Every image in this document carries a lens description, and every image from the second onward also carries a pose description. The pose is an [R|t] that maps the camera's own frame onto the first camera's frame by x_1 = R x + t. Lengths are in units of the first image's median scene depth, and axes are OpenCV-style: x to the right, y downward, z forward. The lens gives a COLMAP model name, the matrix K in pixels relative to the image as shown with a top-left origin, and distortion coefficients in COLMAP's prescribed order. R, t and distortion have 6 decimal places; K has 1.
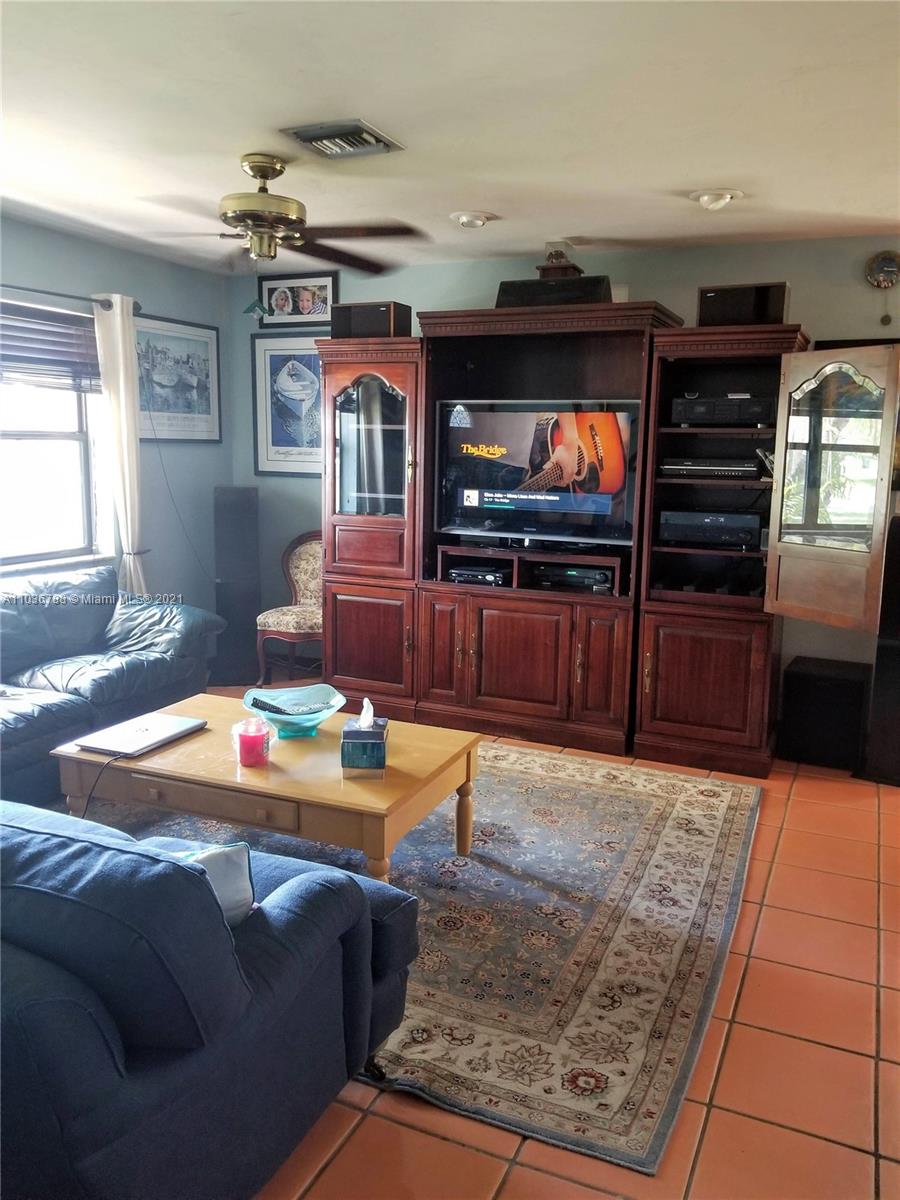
lens RADIAL K [[939.9, 0, 448.9], [0, 939.9, 599.4], [0, 0, 1]] dist [0.017112, -0.021387]
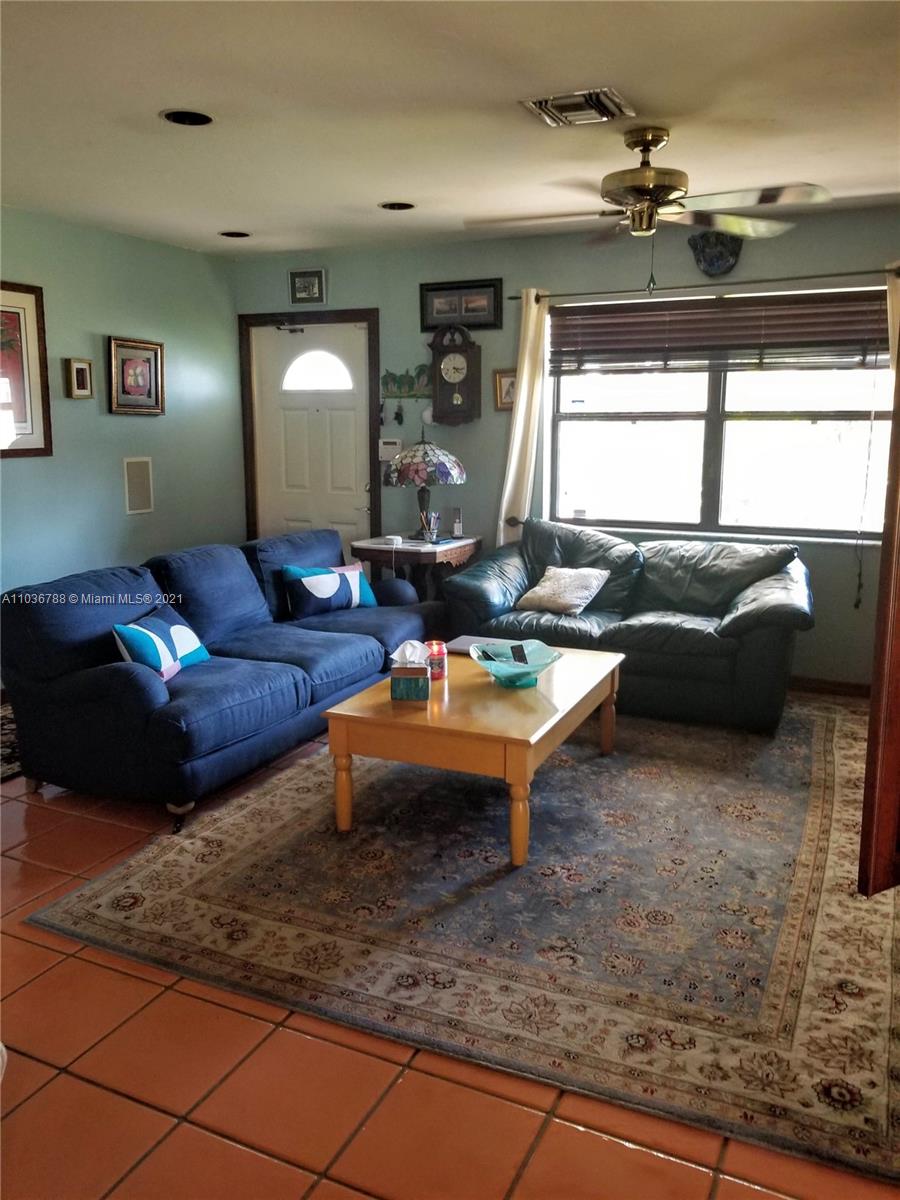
lens RADIAL K [[939.9, 0, 448.1], [0, 939.9, 597.3], [0, 0, 1]] dist [0.017112, -0.021387]
pose [[-0.014411, 0.175587, -0.984358, 0.975051], [-0.172697, 0.969229, 0.175417, -0.145254], [0.984869, 0.172524, 0.016356, 0.972660]]
